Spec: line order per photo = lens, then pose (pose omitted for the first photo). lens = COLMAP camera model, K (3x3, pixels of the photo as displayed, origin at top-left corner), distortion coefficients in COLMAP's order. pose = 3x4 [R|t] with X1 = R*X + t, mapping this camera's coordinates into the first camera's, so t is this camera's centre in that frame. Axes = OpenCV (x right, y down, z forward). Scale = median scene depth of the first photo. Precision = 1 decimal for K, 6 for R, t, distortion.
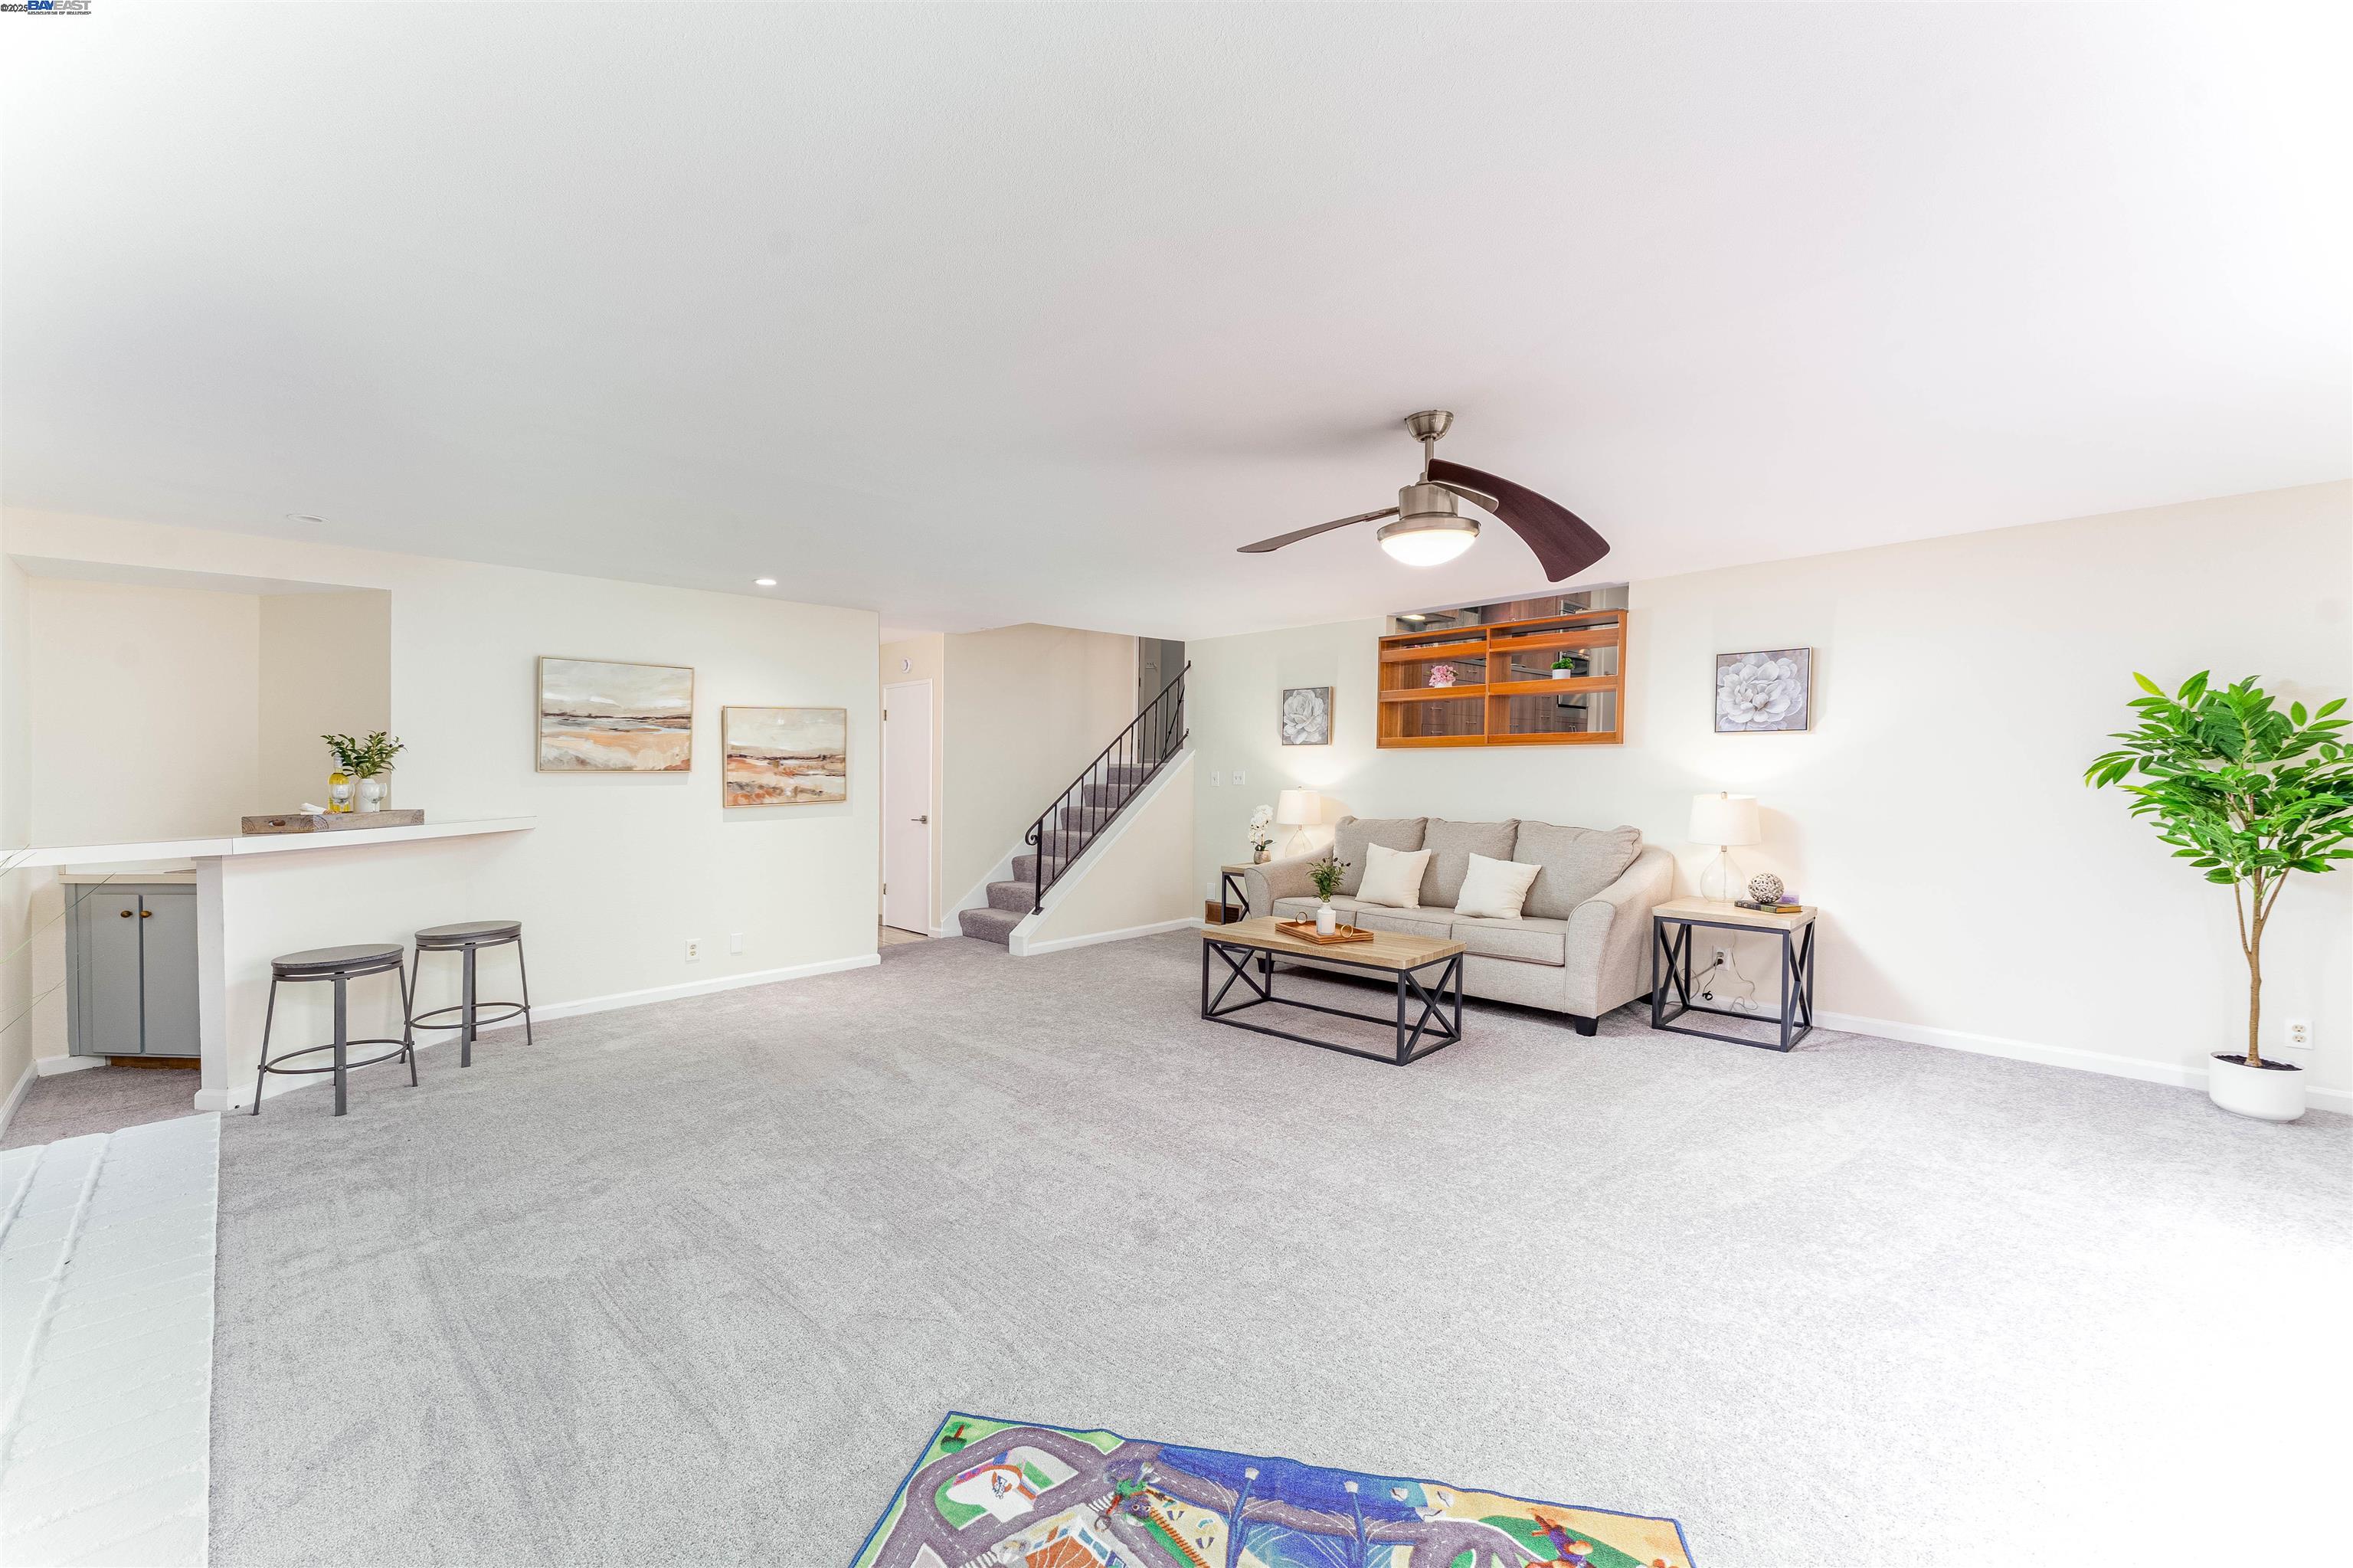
lens RADIAL K [[945.2, 0, 1163.6], [0, 945.2, 776.7], [0, 0, 1]] dist [-0.001313, -0.000011]
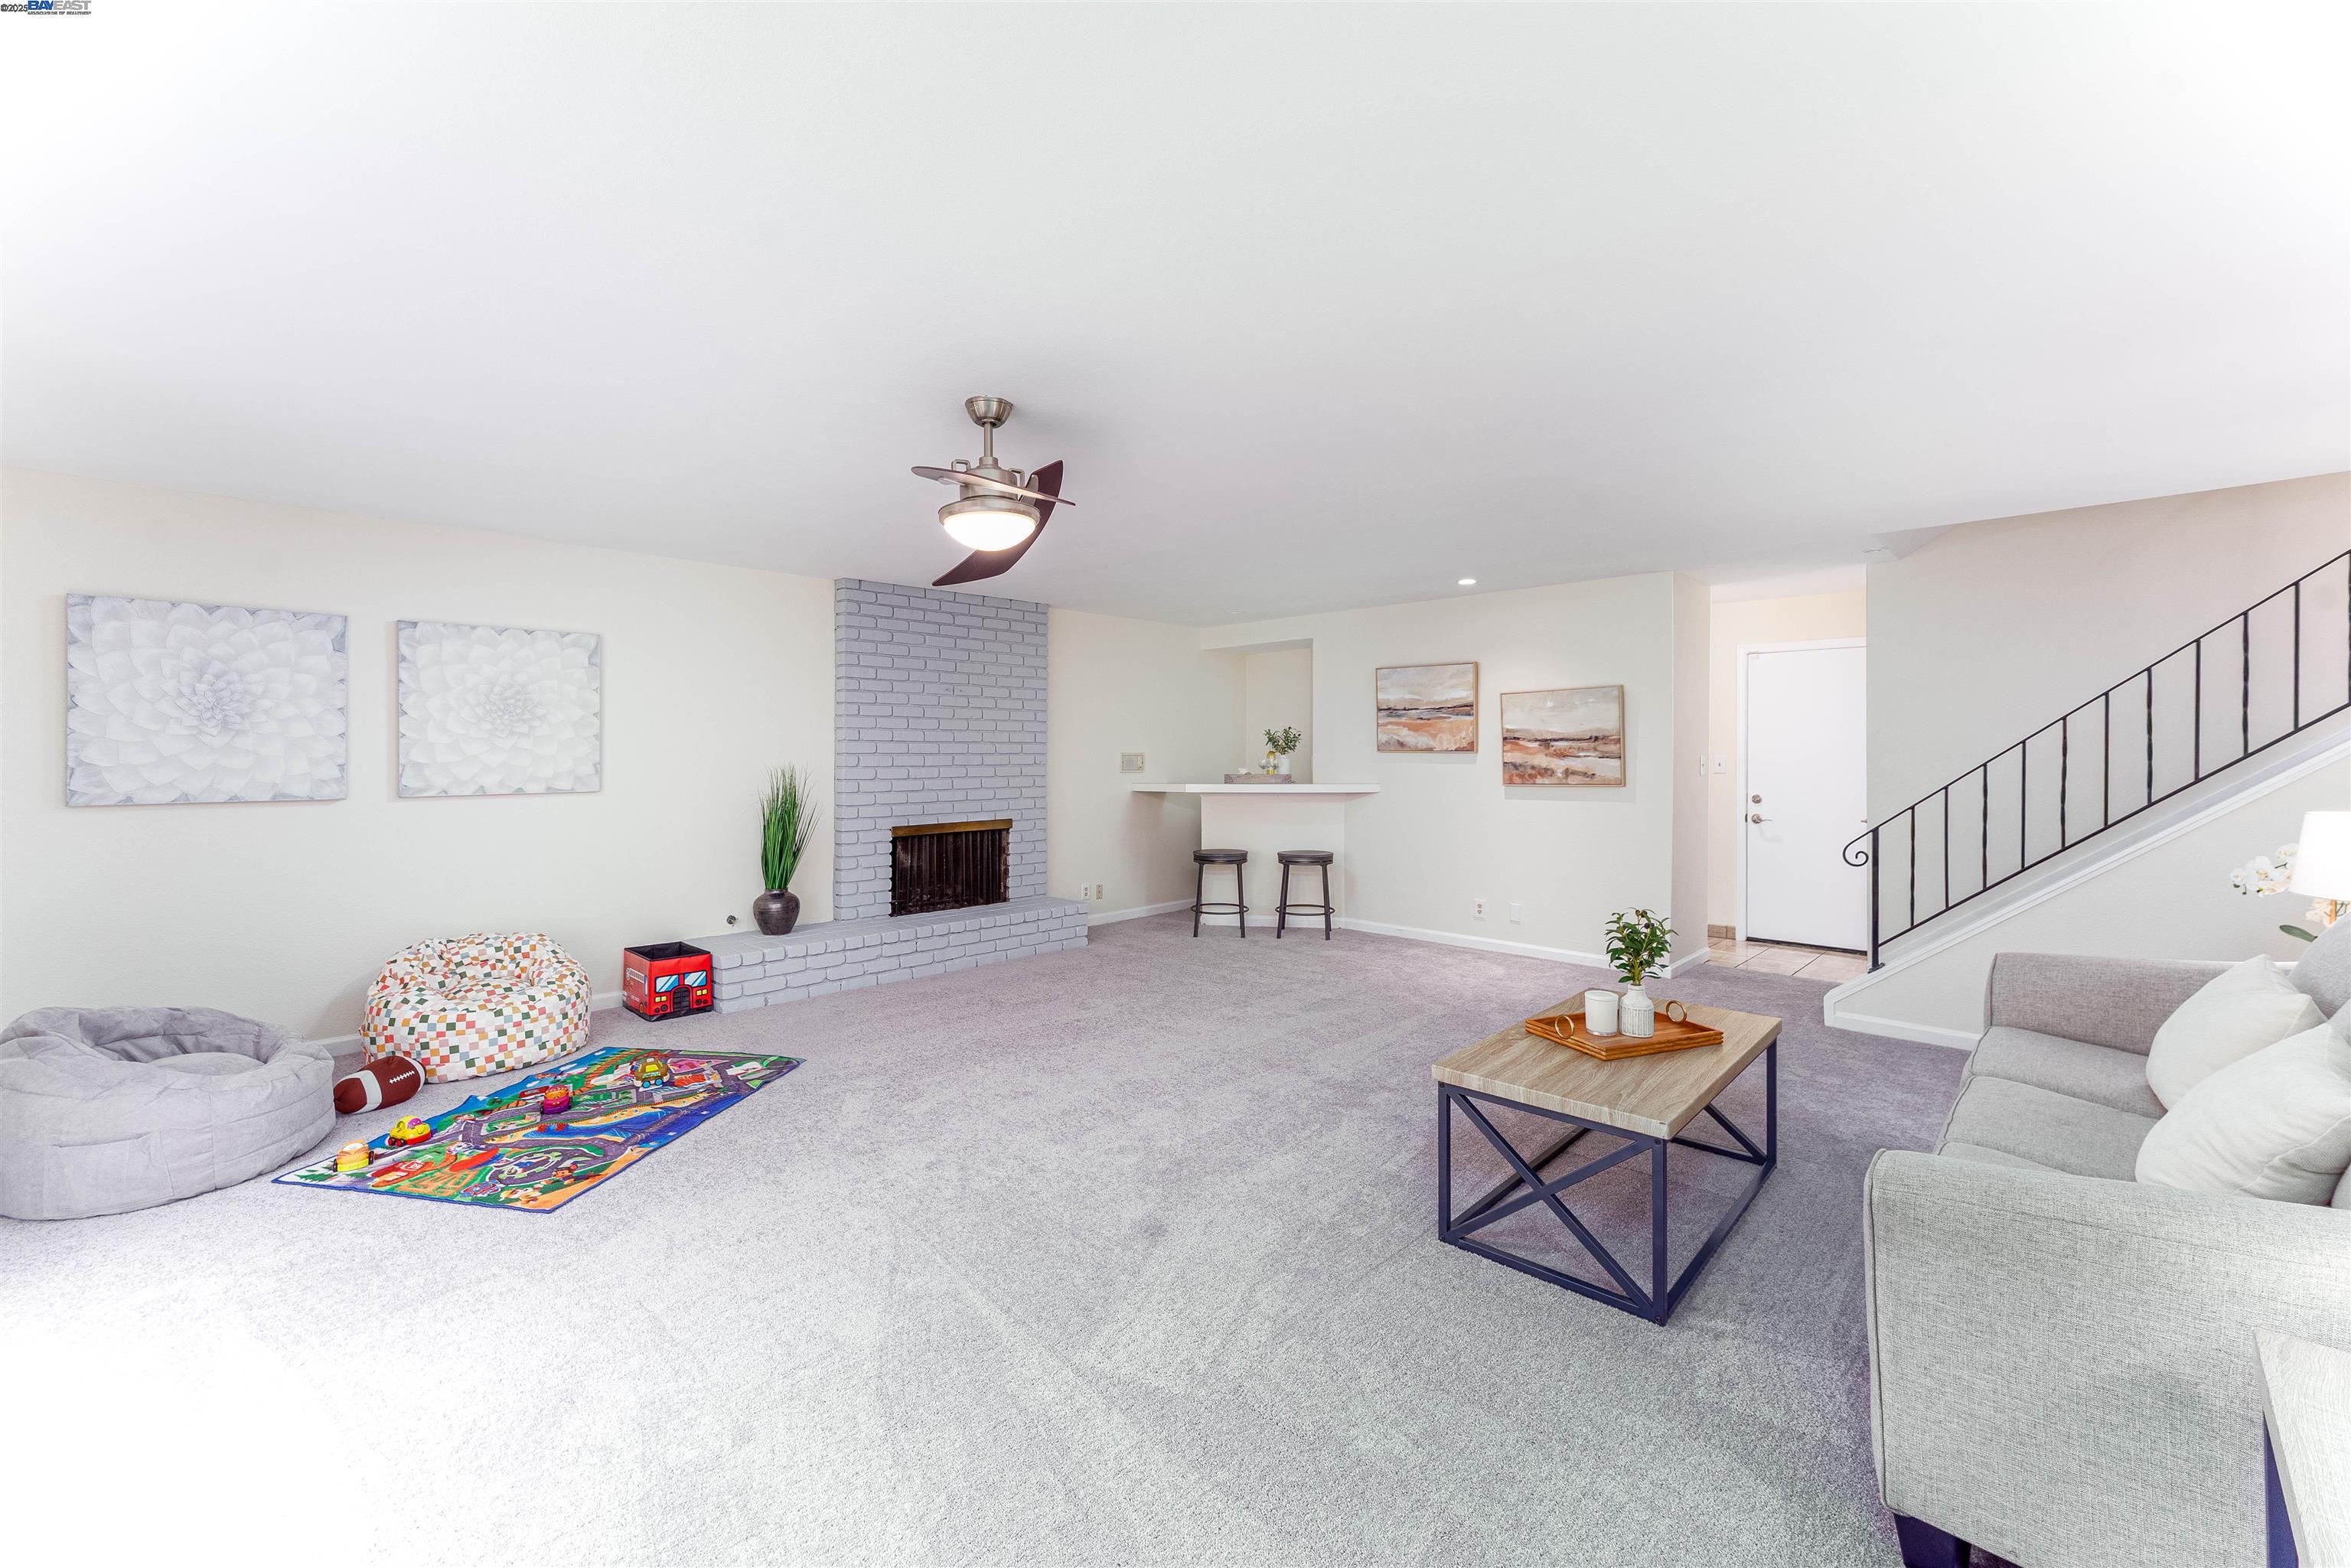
lens RADIAL K [[944.3, 0, 1162.6], [0, 944.3, 776.7], [0, 0, 1]] dist [-0.001313, -0.000011]
pose [[0.008613, 0.036228, -0.999306, 0.661738], [-0.006561, 0.999324, 0.036172, -0.015226], [0.999941, 0.006244, 0.008845, 0.623561]]
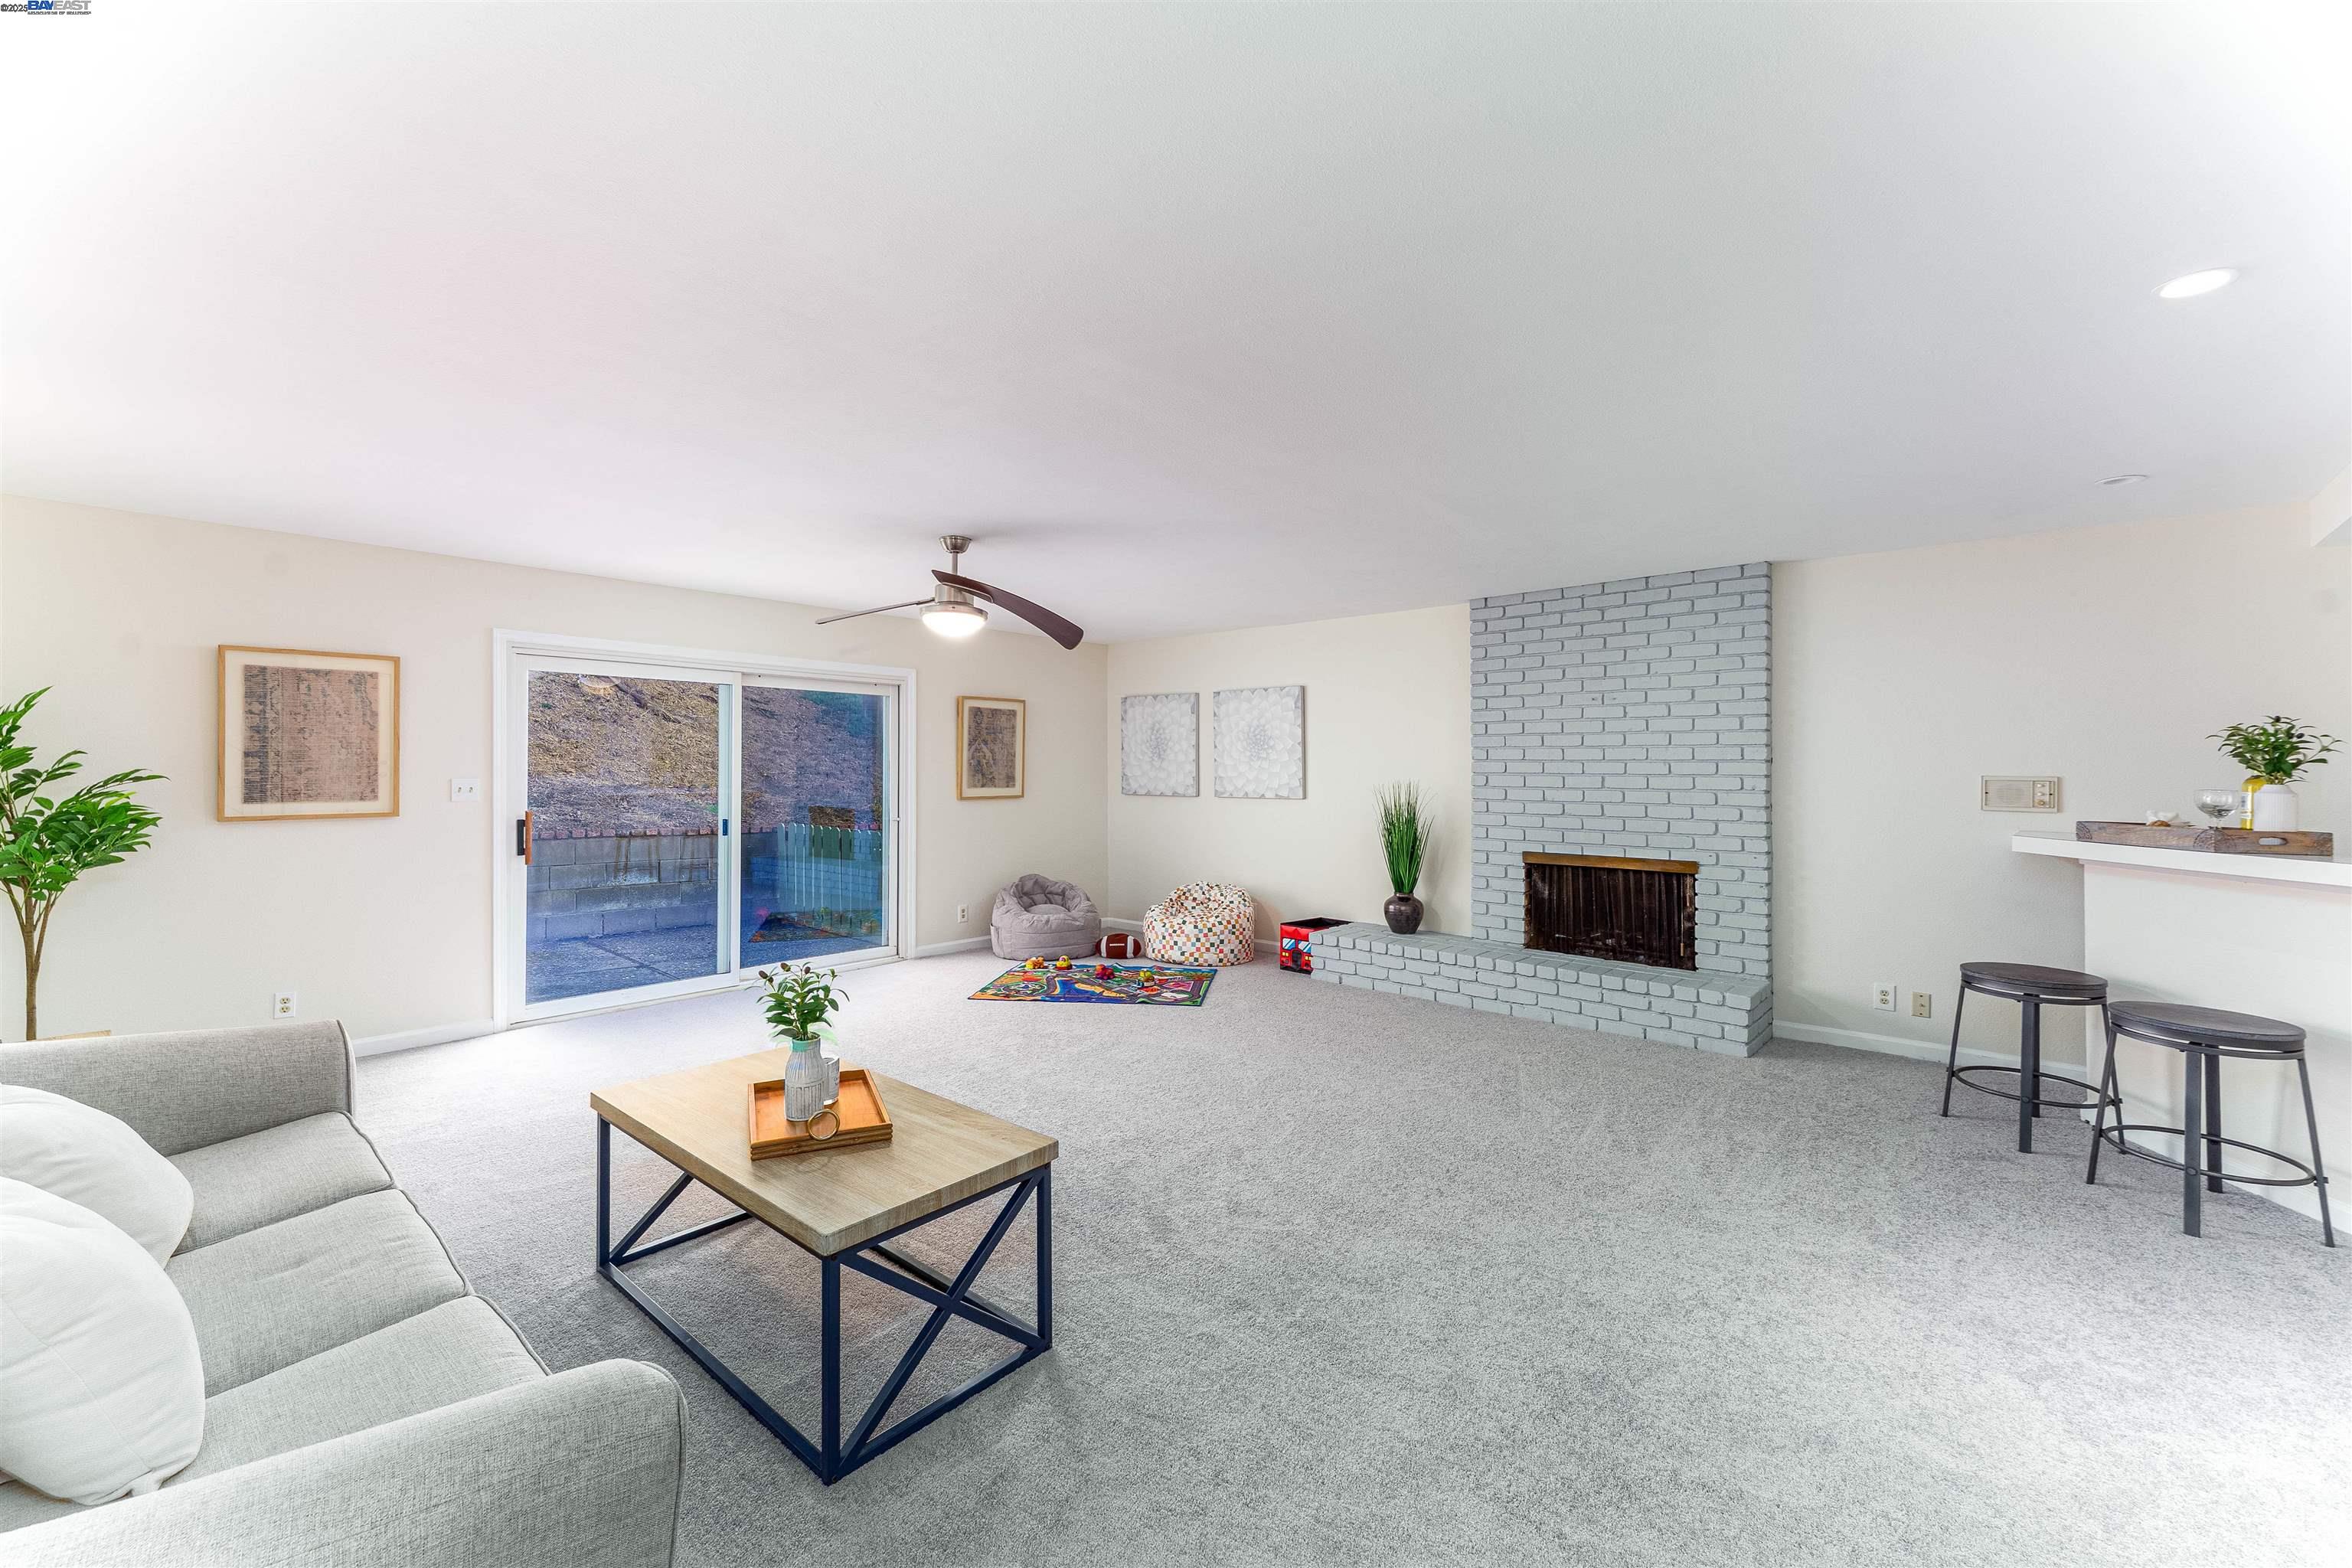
lens RADIAL K [[952.1, 0, 1176.0], [0, 952.1, 784.0], [0, 0, 1]] dist [0.000633, -0.000043]
pose [[-0.998271, 0.002447, -0.058725, -0.006198], [0.001322, 0.999815, 0.019173, -0.009108], [0.058761, 0.019063, -0.998090, 1.338274]]
